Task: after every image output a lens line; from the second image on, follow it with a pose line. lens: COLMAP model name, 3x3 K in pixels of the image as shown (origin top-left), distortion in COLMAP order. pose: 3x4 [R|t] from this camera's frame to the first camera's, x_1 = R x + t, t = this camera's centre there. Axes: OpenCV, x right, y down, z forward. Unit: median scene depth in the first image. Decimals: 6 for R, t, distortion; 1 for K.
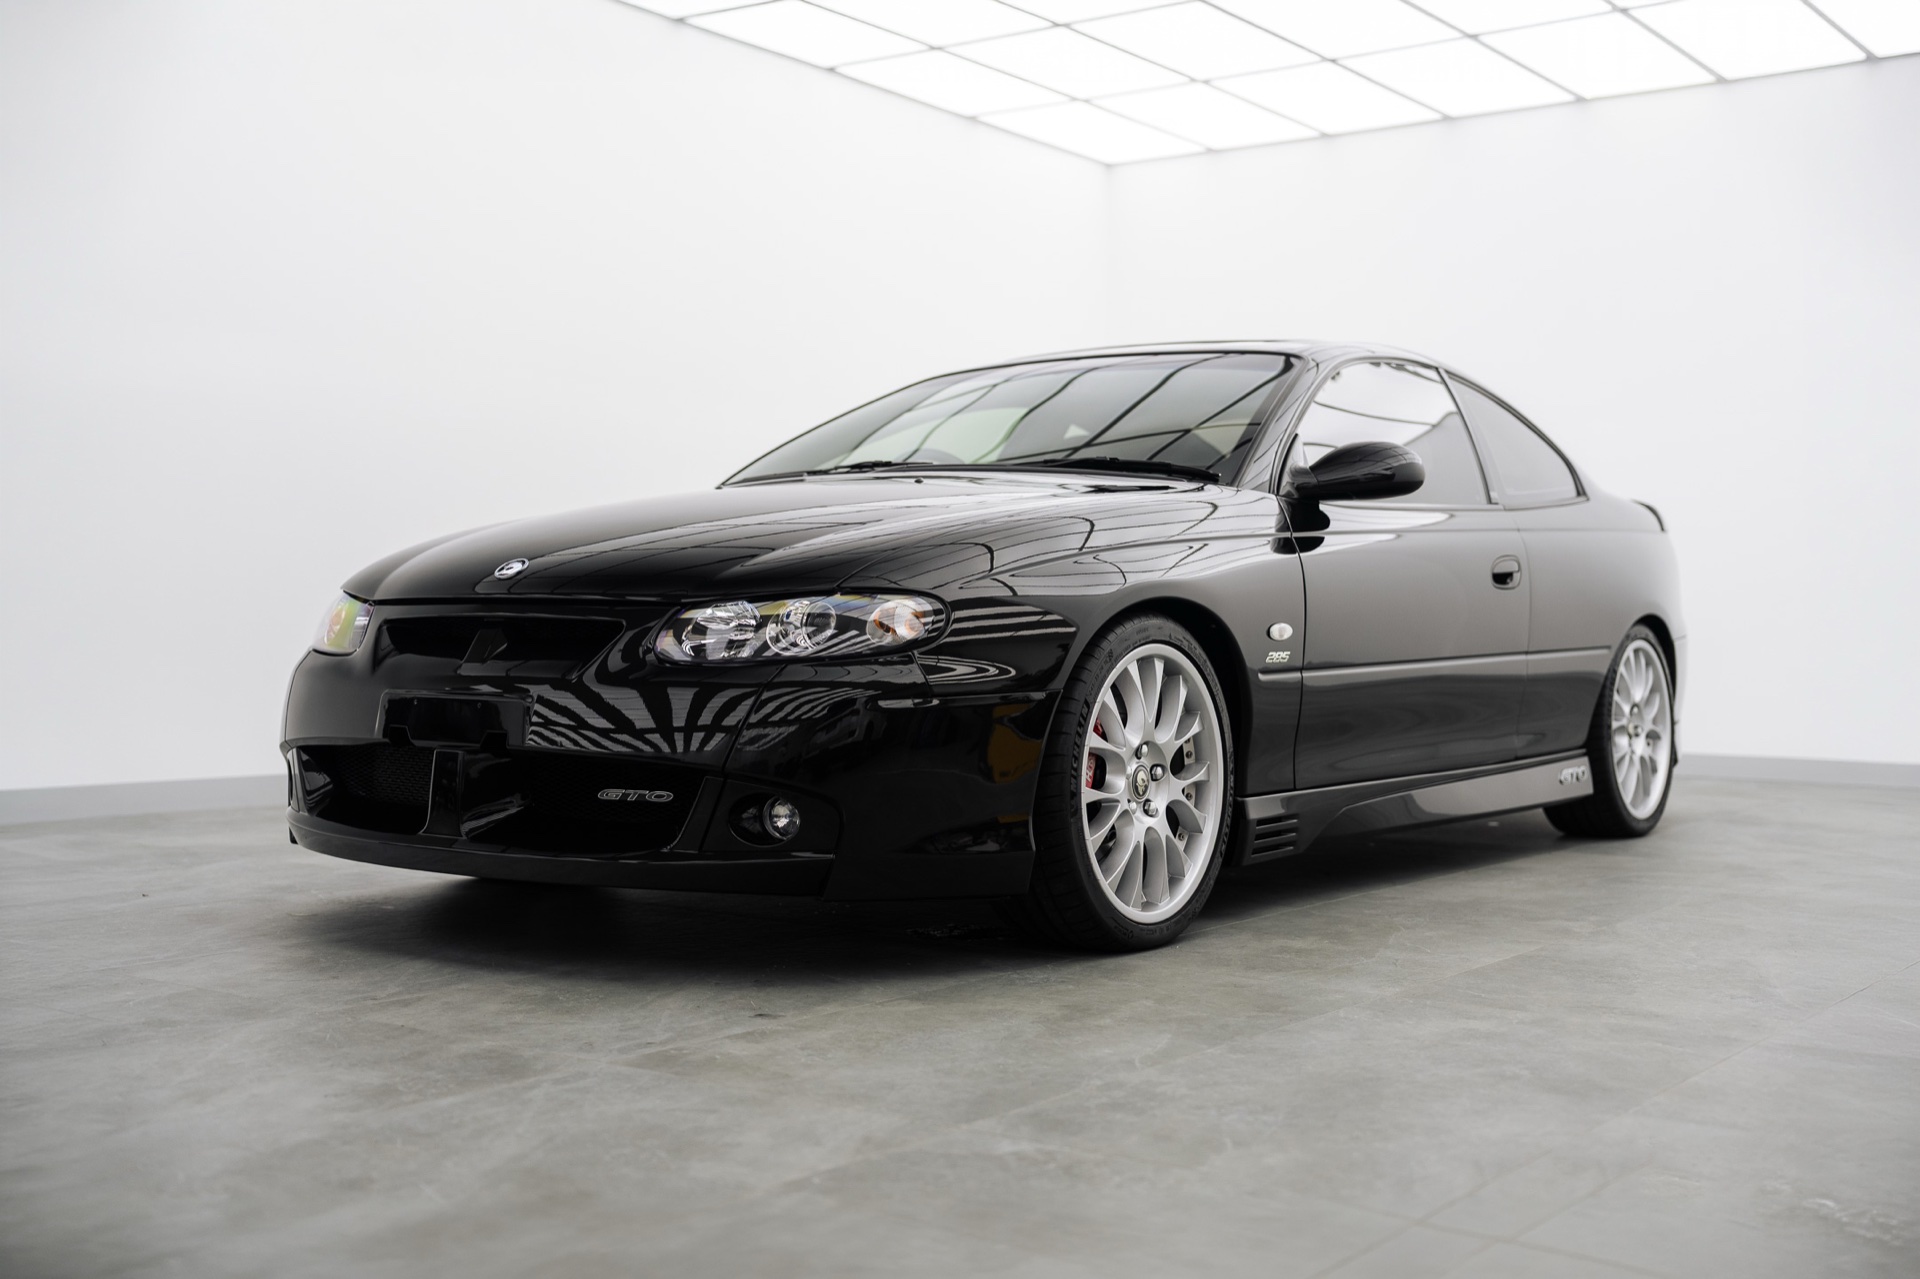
lens RADIAL K [[2154.6, 0, 952.7], [0, 2154.6, 623.6], [0, 0, 1]] dist [-0.003328, 0.000000]
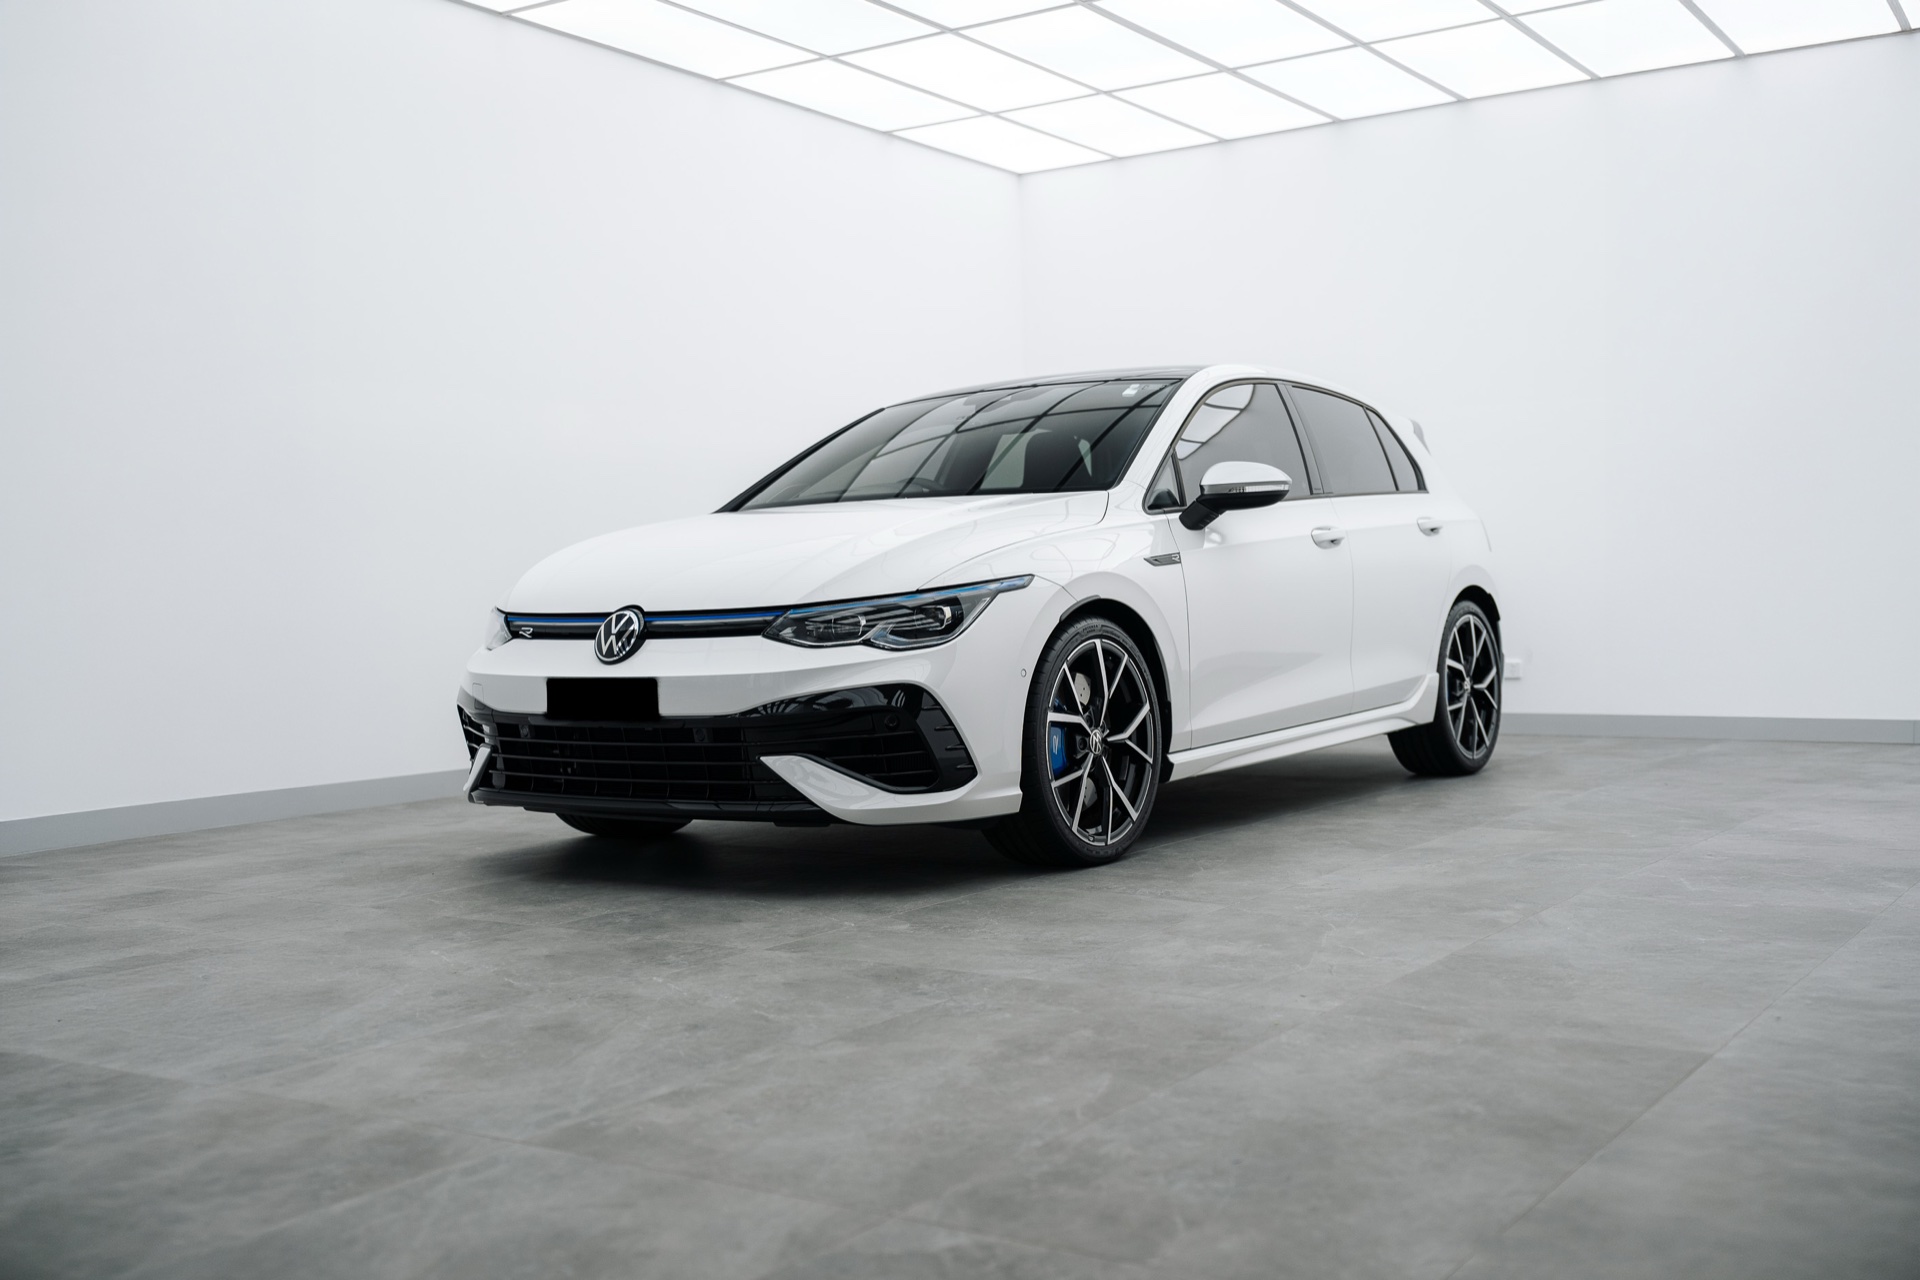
lens RADIAL K [[1971.6, 0, 971.2], [0, 1971.6, 648.7], [0, 0, 1]] dist [0.014310, 0.000000]
pose [[0.998594, -0.035513, 0.039362, 0.010303], [0.034522, 0.999076, 0.025592, -0.027320], [-0.040234, -0.024198, 0.998897, 0.124040]]
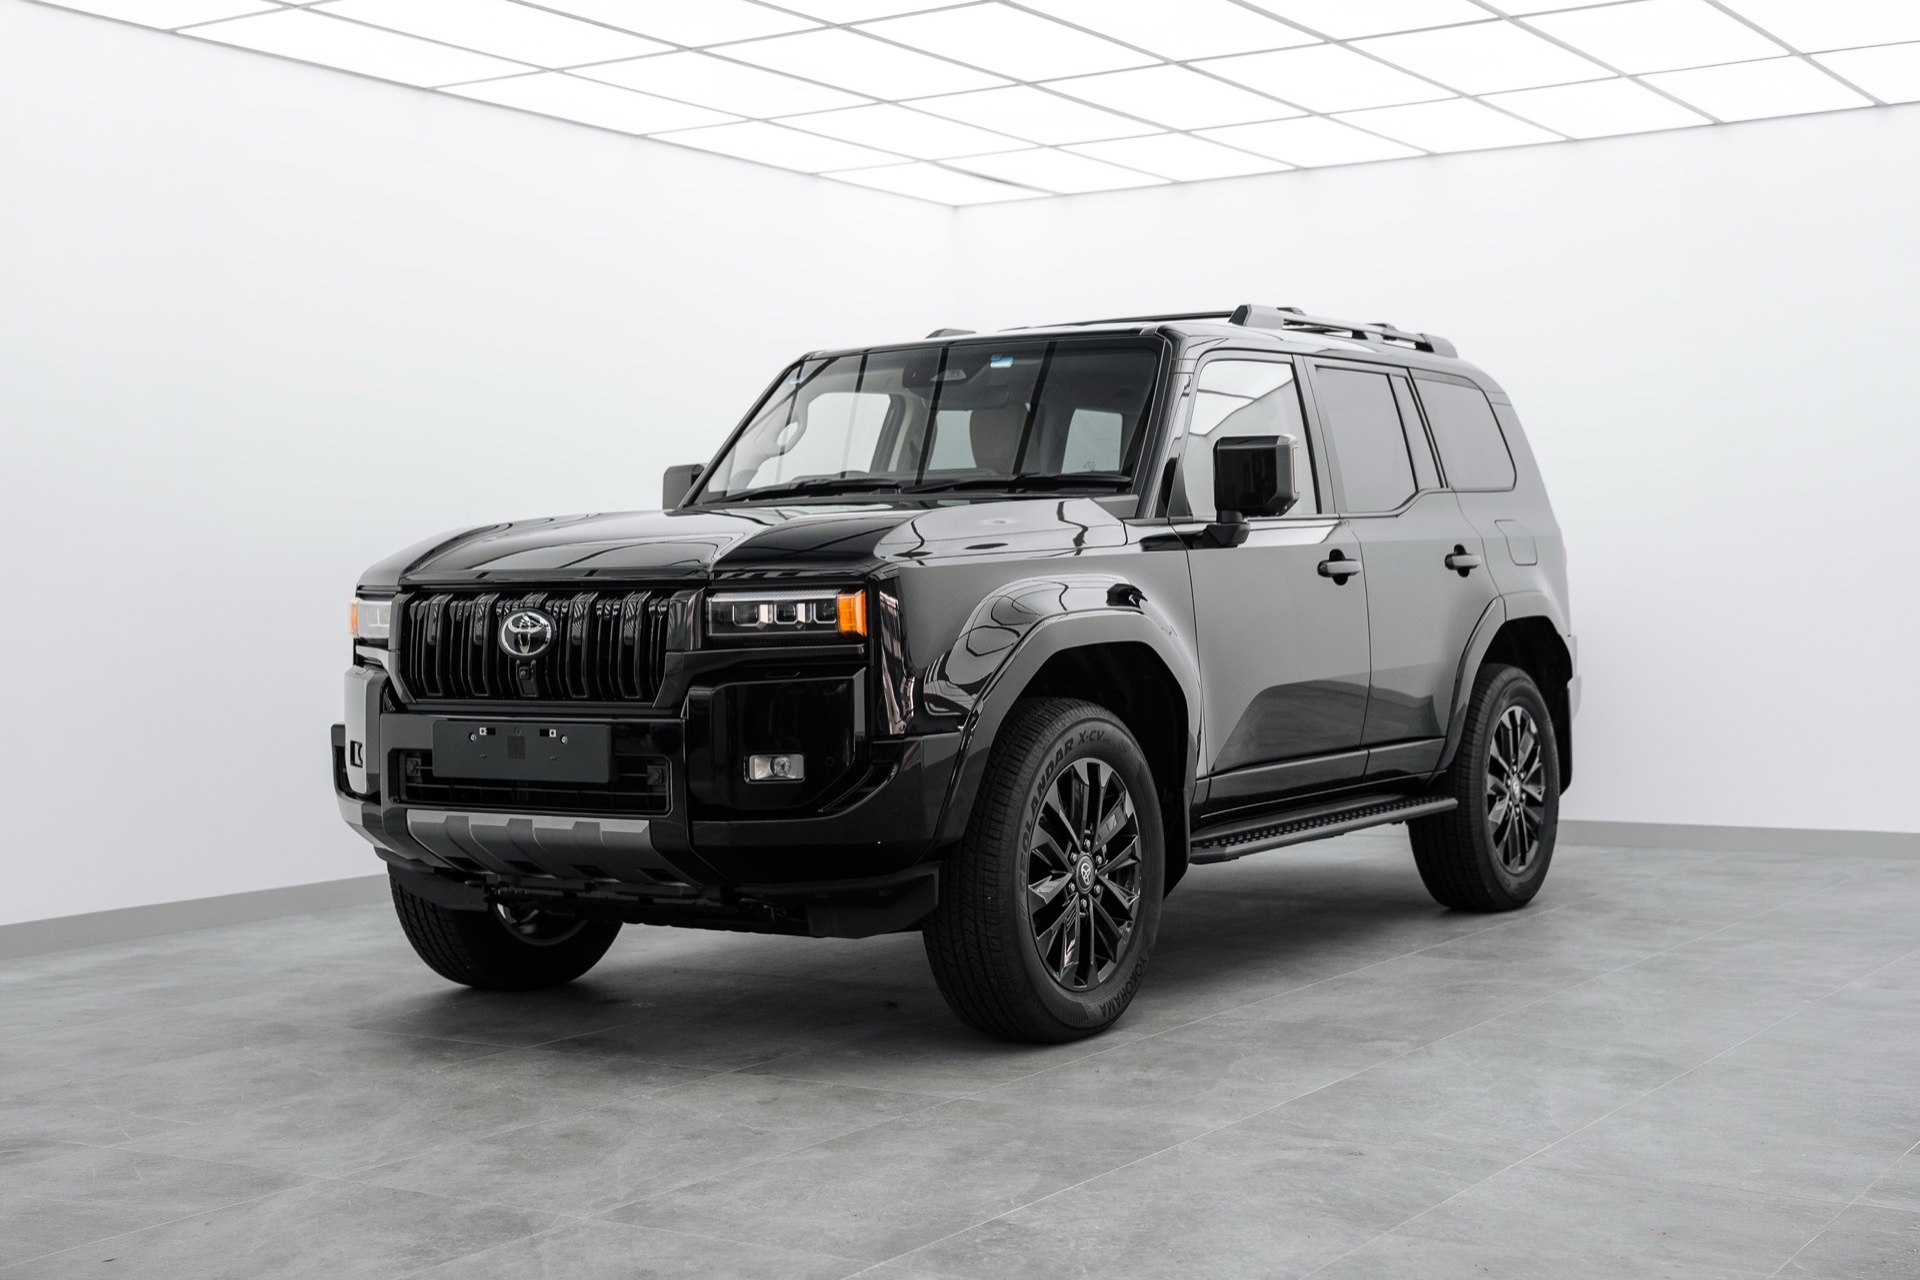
lens RADIAL K [[2494.7, 0, 914.0], [0, 2494.7, 540.5], [0, 0, 1]] dist [0.028280, 0.000000]
pose [[0.998301, -0.021014, 0.054342, -0.041269], [0.022820, 0.999201, -0.032827, -0.130188], [-0.053609, 0.034011, 0.997983, -0.447163]]
